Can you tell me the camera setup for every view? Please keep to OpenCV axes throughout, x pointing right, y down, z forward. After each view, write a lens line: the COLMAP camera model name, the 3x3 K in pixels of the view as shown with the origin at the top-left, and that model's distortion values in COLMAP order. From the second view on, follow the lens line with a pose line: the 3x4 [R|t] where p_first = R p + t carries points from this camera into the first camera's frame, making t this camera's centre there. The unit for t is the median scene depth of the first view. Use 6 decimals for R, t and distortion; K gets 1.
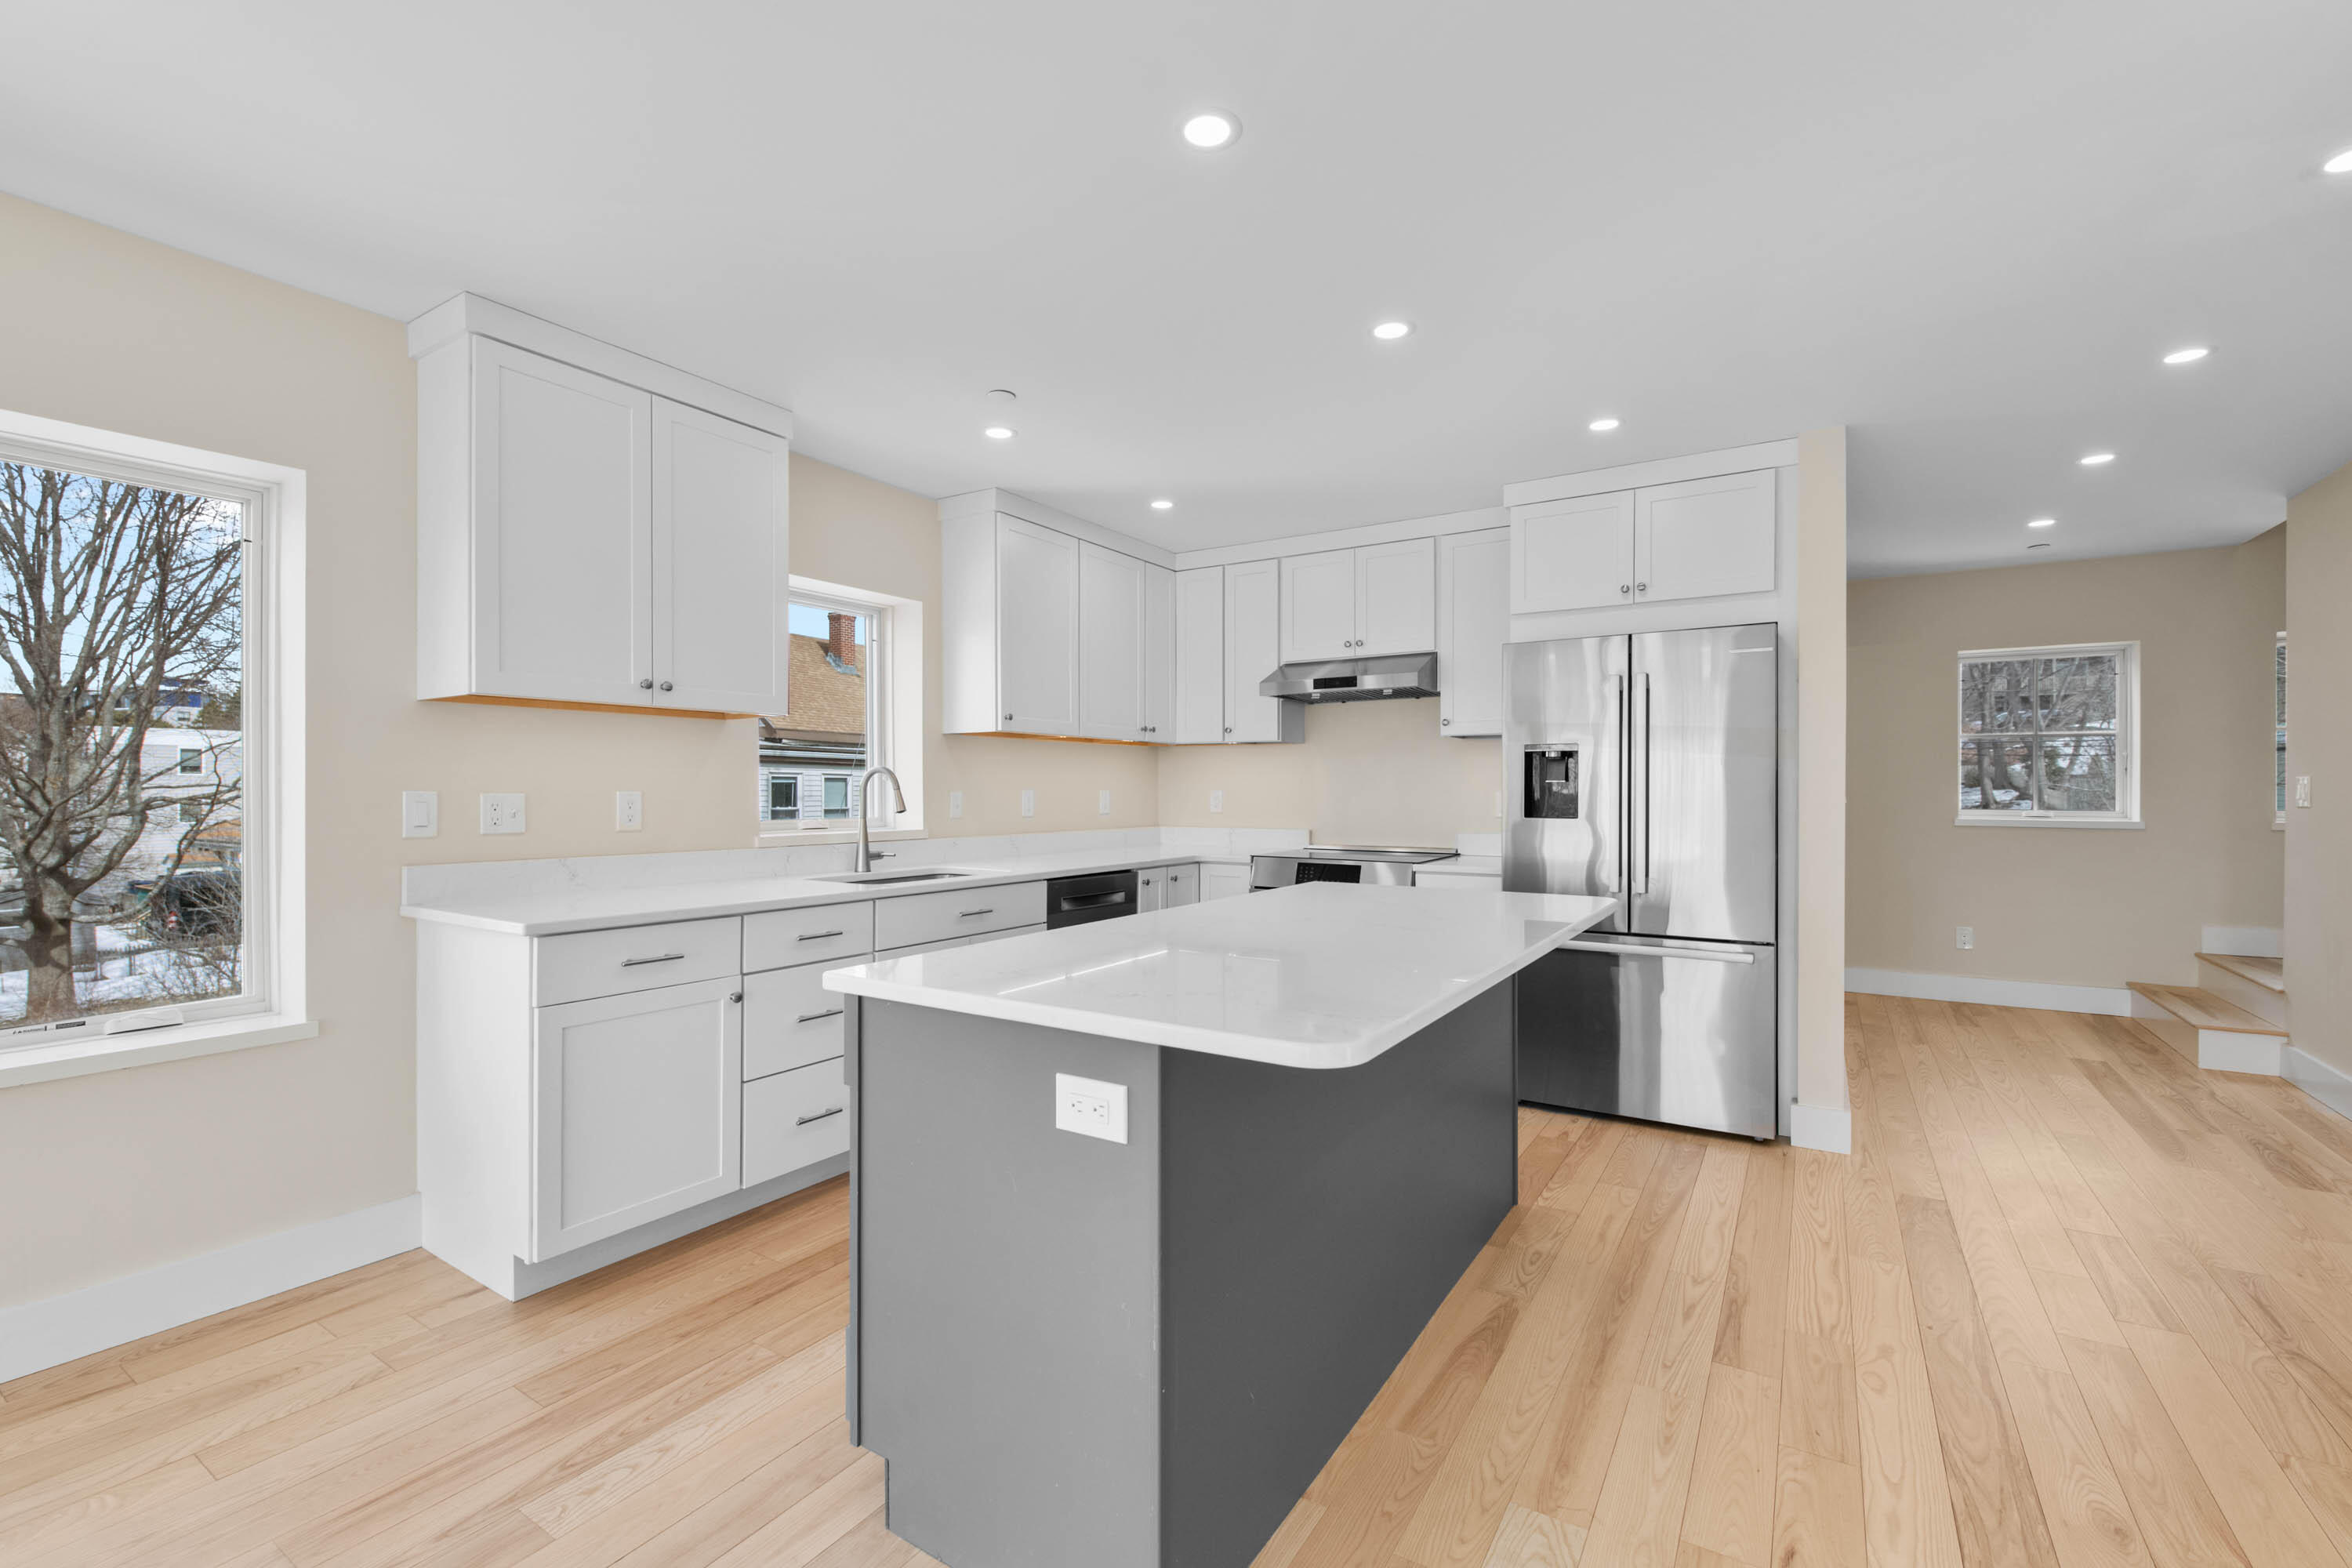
lens RADIAL K [[1012.5, 0, 1173.2], [0, 1012.5, 789.7], [0, 0, 1]] dist [-0.001485, -0.000625]
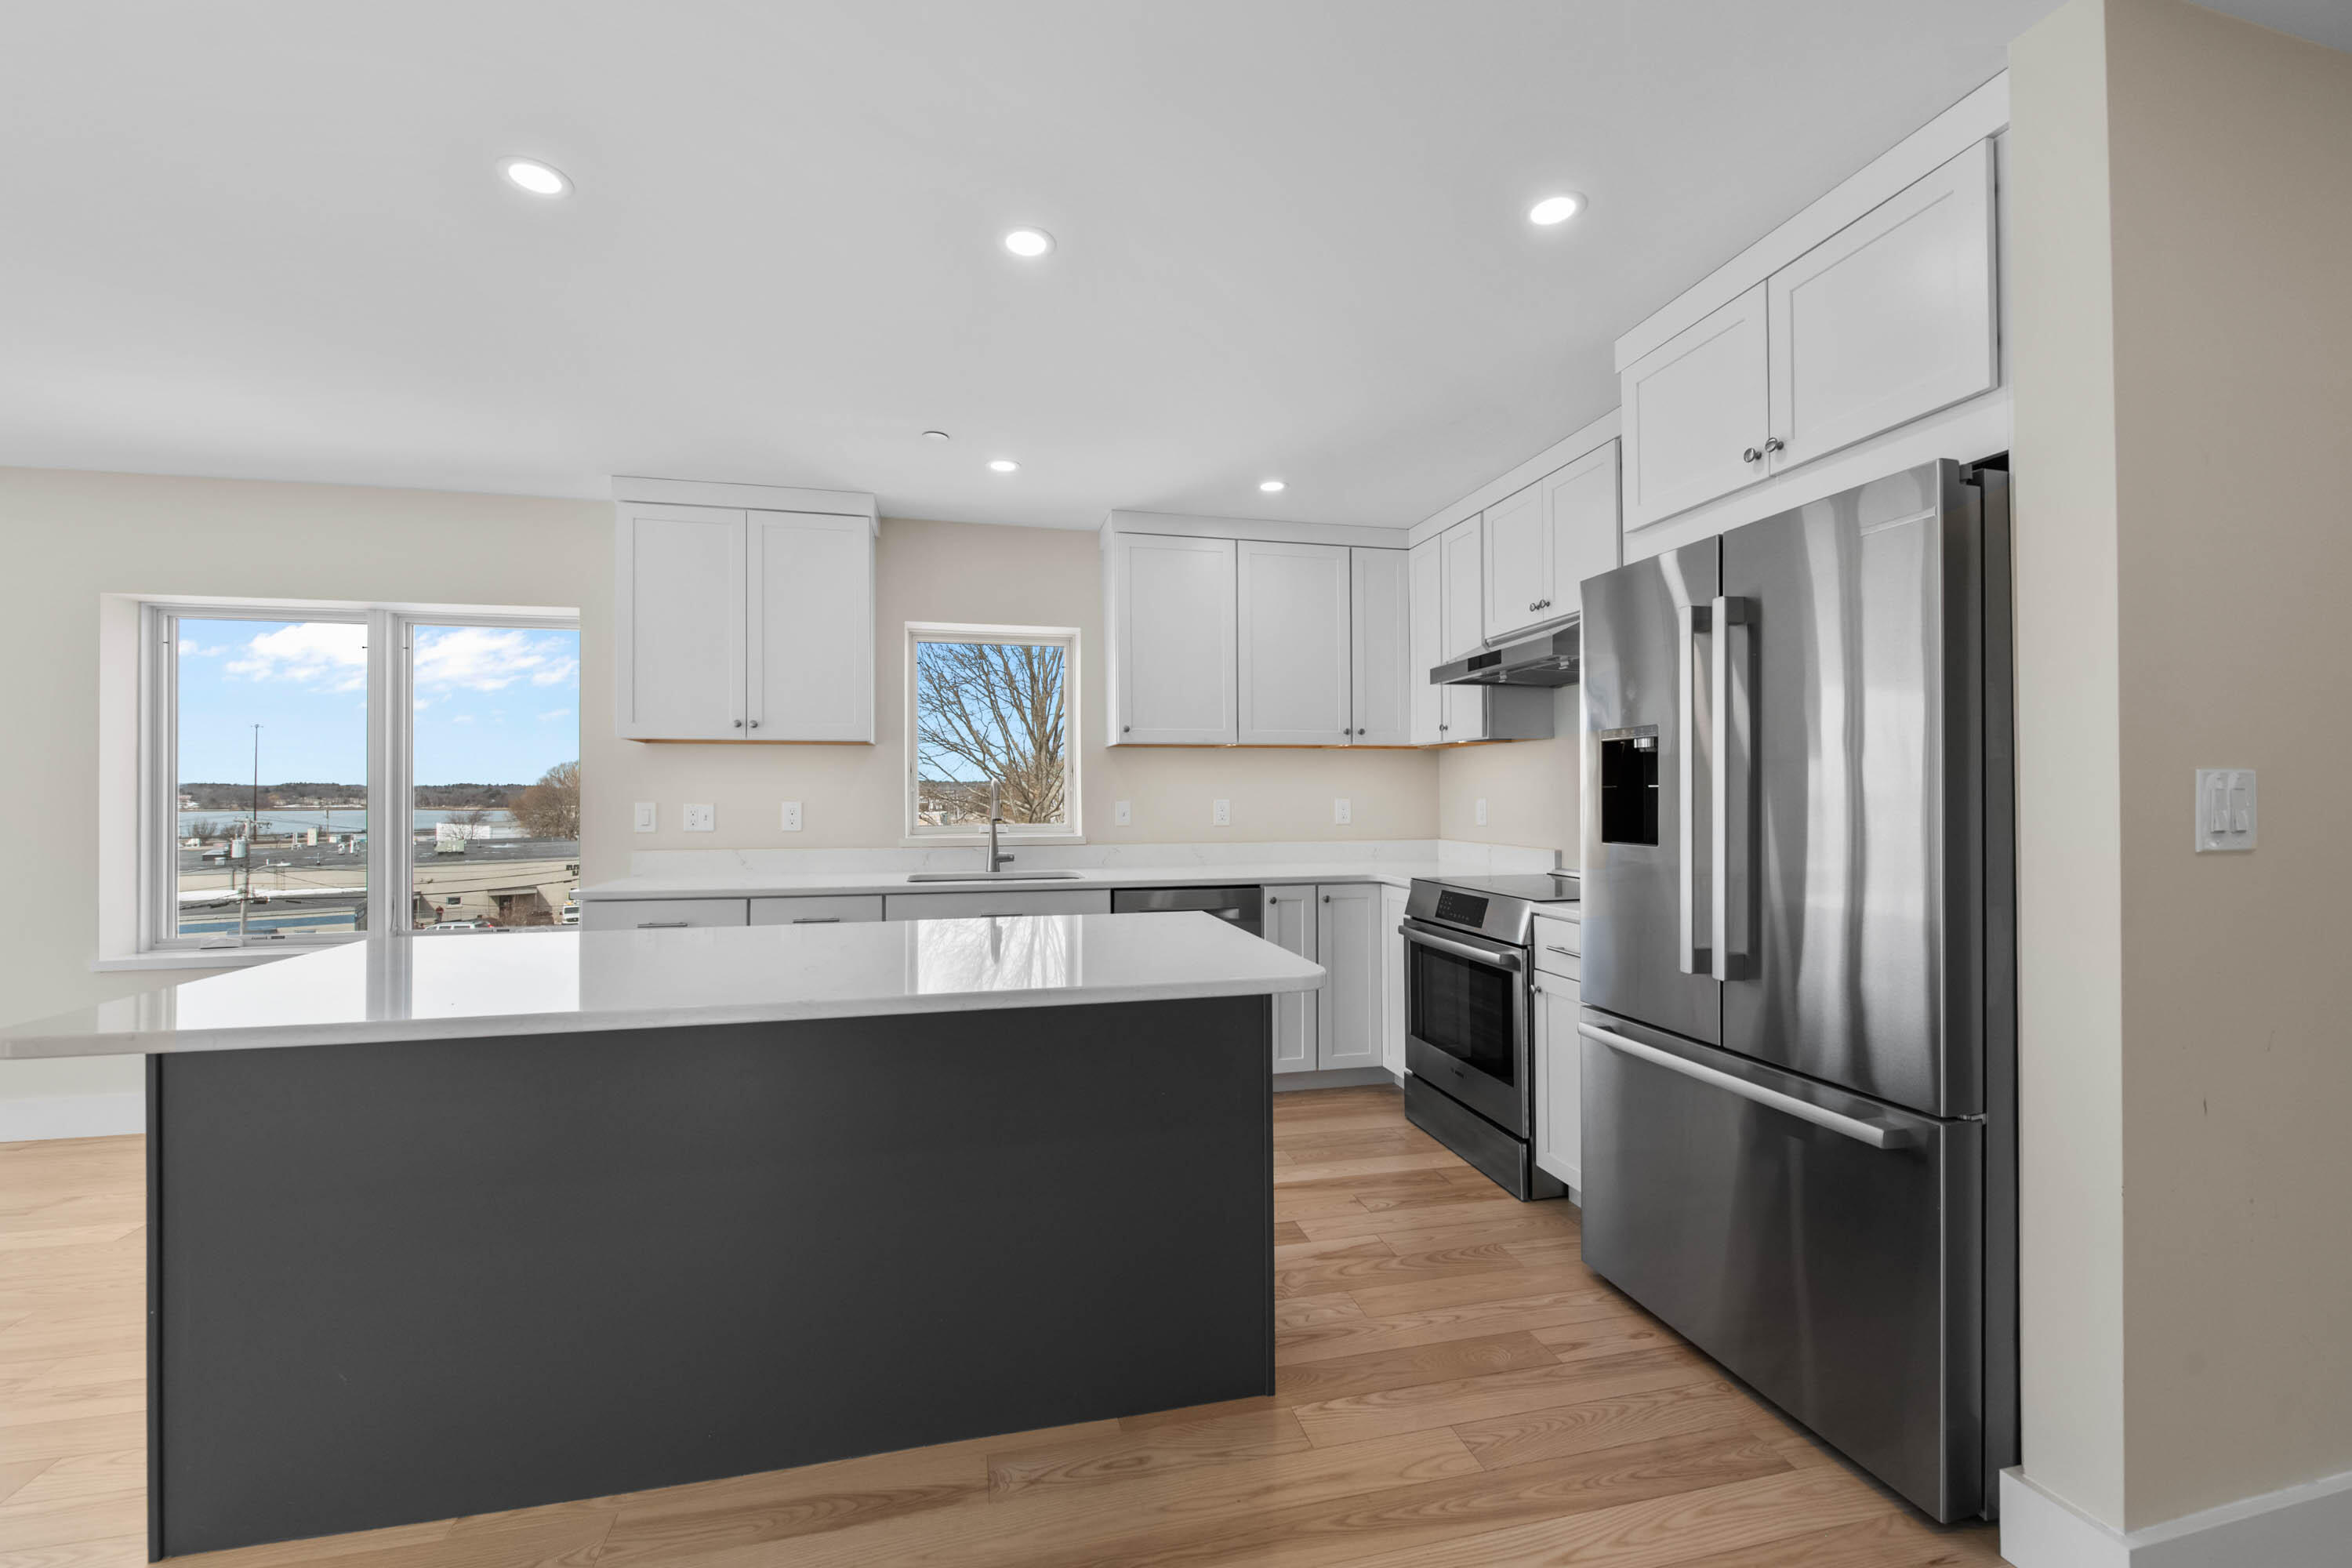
lens RADIAL K [[938.0, 0, 1174.4], [0, 938.0, 791.2], [0, 0, 1]] dist [-0.001872, -0.000468]
pose [[0.713745, -0.006360, -0.700377, 0.521220], [0.002885, 0.999977, -0.006140, -0.002702], [0.700400, 0.002362, 0.713747, 0.341543]]
